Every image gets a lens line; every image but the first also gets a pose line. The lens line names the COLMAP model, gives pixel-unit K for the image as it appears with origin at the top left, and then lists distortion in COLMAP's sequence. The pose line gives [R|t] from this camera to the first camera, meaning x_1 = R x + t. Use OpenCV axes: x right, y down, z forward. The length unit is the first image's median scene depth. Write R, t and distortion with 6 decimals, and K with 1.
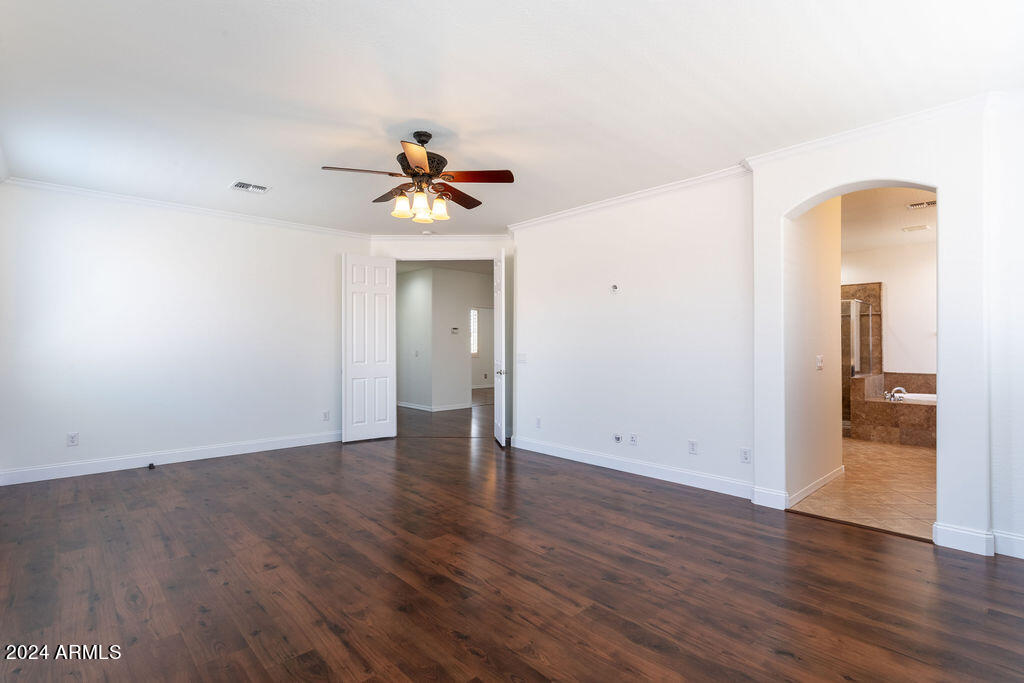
lens RADIAL K [[493.7, 0, 514.3], [0, 493.7, 344.1], [0, 0, 1]] dist [0.006723, -0.001693]
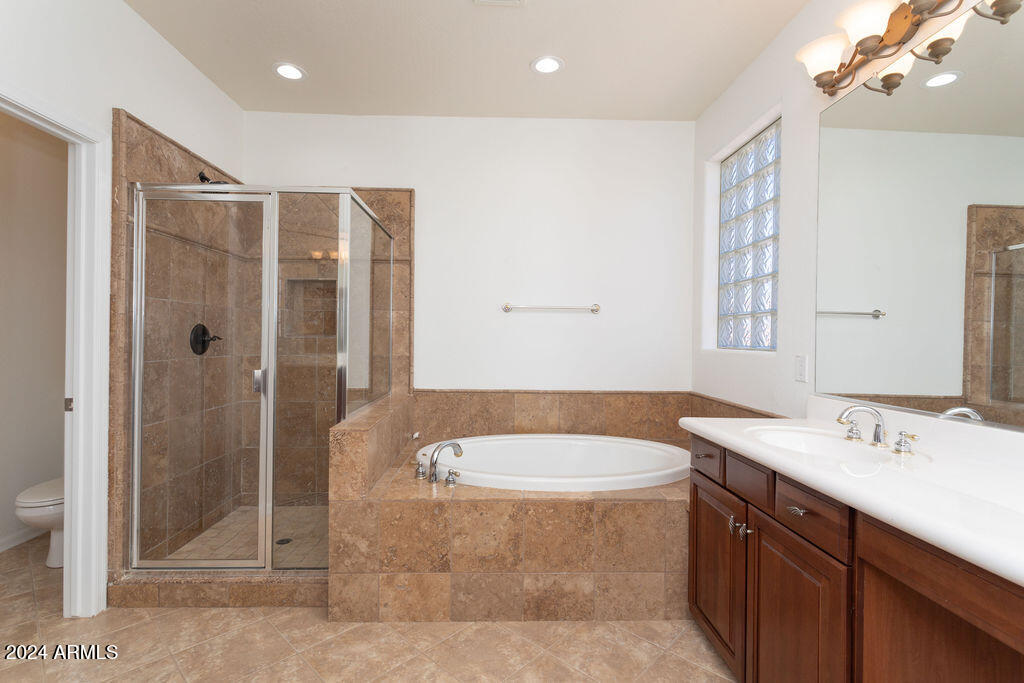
lens RADIAL K [[493.7, 0, 512.8], [0, 493.7, 339.4], [0, 0, 1]] dist [0.006723, -0.001693]
pose [[0.658619, 0.010048, 0.752409, 0.470780], [-0.025660, 0.999629, 0.009113, 0.004175], [-0.752039, -0.025309, 0.658633, 0.642553]]
